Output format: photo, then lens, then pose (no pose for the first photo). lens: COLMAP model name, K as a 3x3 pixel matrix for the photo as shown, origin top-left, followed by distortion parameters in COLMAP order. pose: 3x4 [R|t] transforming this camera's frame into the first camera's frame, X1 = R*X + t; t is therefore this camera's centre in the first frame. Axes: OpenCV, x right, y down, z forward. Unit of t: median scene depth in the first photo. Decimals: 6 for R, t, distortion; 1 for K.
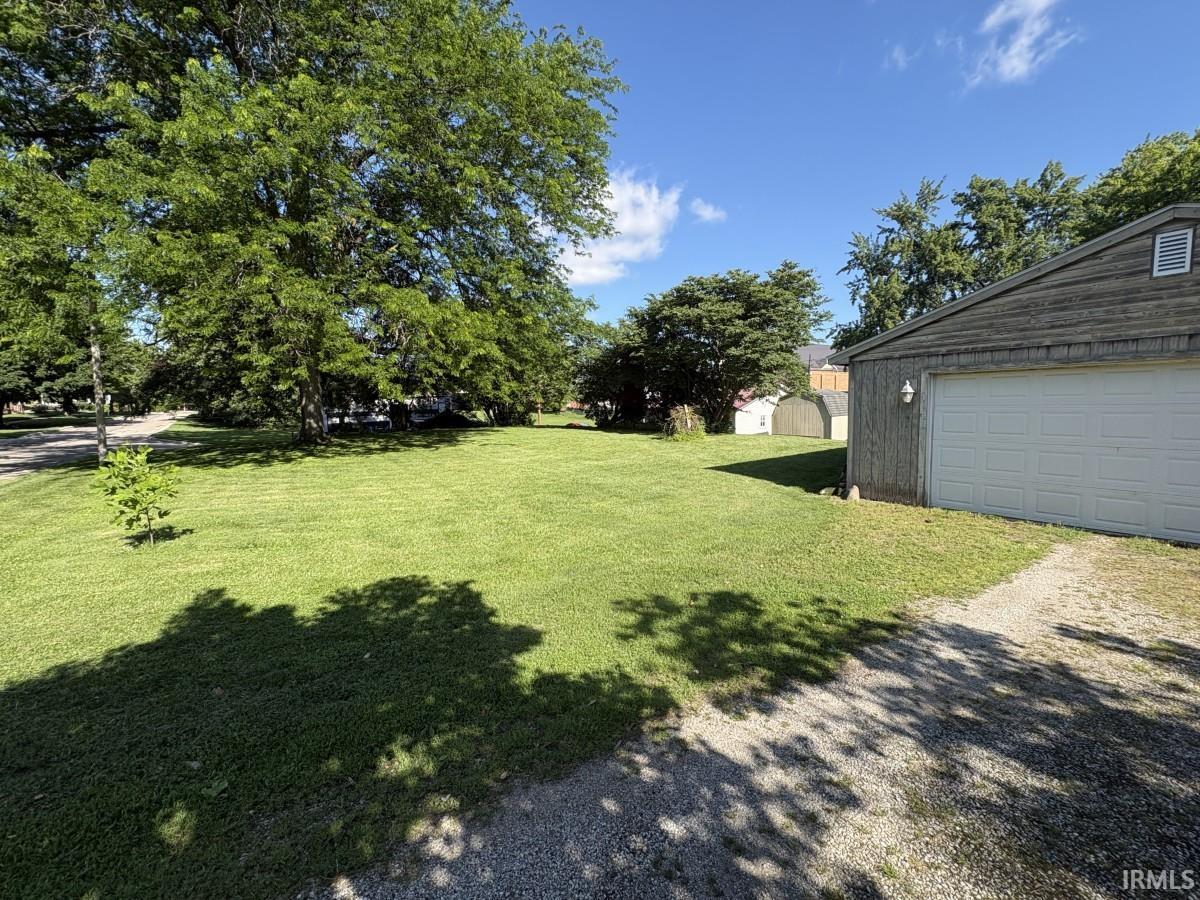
lens RADIAL K [[490.7, 0, 607.4], [0, 490.7, 449.6], [0, 0, 1]] dist [-0.003291, -0.000172]
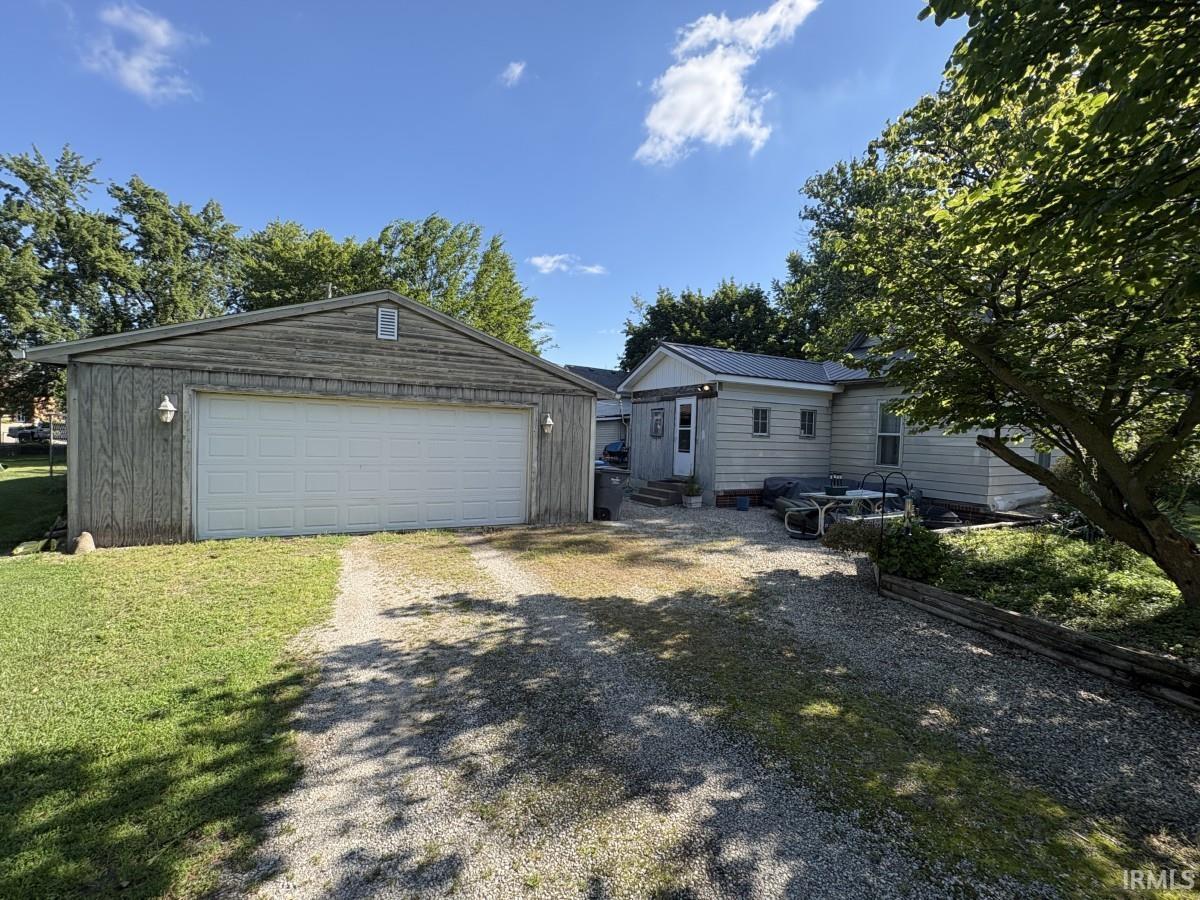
lens RADIAL K [[490.7, 0, 602.8], [0, 490.7, 450.3], [0, 0, 1]] dist [-0.003291, -0.000172]
pose [[0.179630, -0.011763, 0.983664, -0.171662], [0.053899, 0.998544, 0.002098, -0.019898], [-0.982257, 0.052642, 0.180002, 0.259055]]
